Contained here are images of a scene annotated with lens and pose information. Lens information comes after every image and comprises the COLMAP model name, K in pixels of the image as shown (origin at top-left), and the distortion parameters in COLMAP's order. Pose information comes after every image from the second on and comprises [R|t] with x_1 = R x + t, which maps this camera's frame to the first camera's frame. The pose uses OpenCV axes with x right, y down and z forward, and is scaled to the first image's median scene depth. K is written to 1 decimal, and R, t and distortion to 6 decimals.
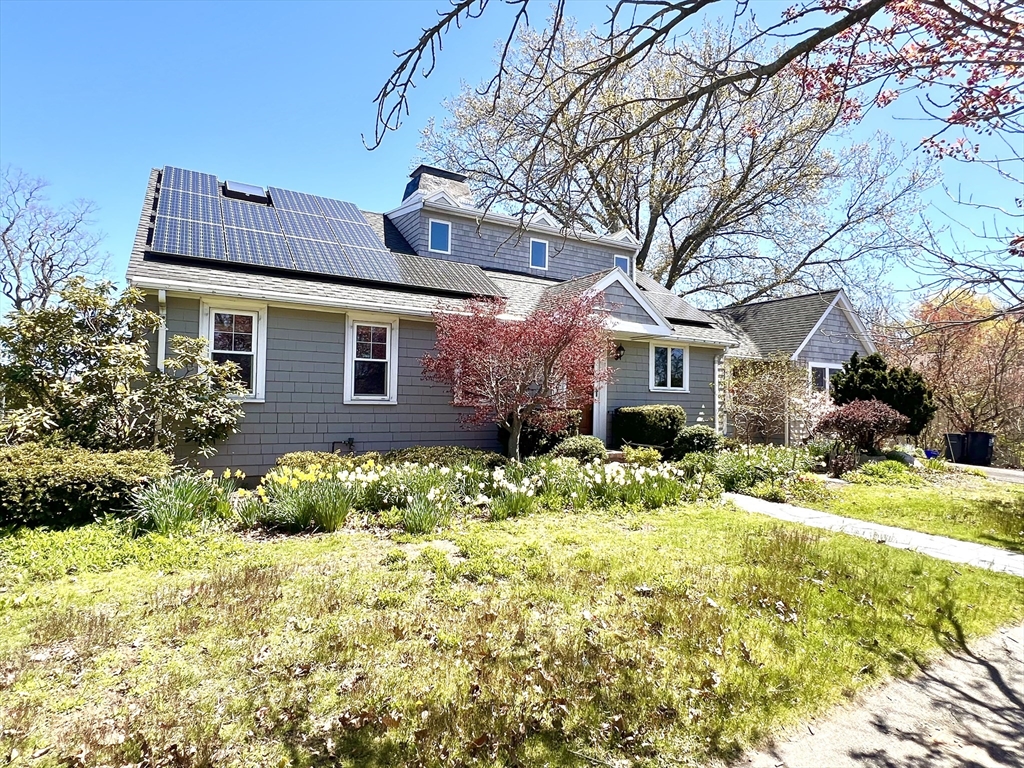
lens RADIAL K [[577.4, 0, 512.0], [0, 577.4, 384.0], [0, 0, 1]] dist [-0.000873, -0.000117]
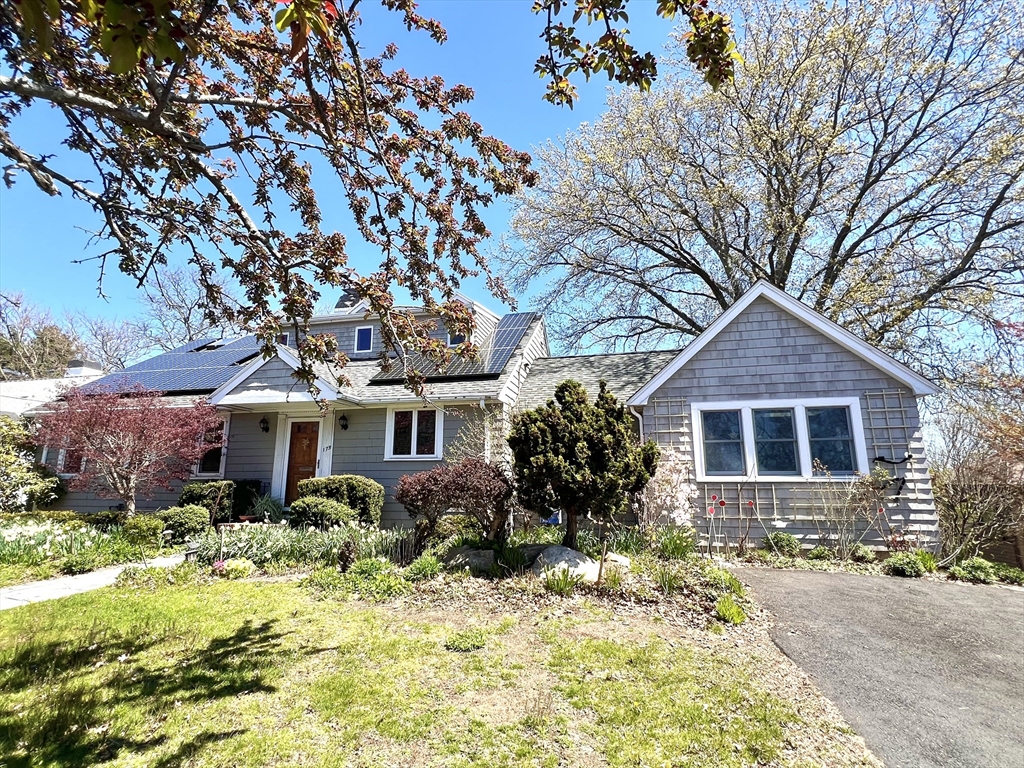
lens RADIAL K [[489.6, 0, 512.0], [0, 489.6, 384.0], [0, 0, 1]] dist [-0.001406, -0.000140]
pose [[0.711434, -0.146615, -0.687289, 0.811848], [0.039224, 0.984755, -0.169469, 0.028220], [0.701657, 0.093608, 0.706339, 0.498822]]
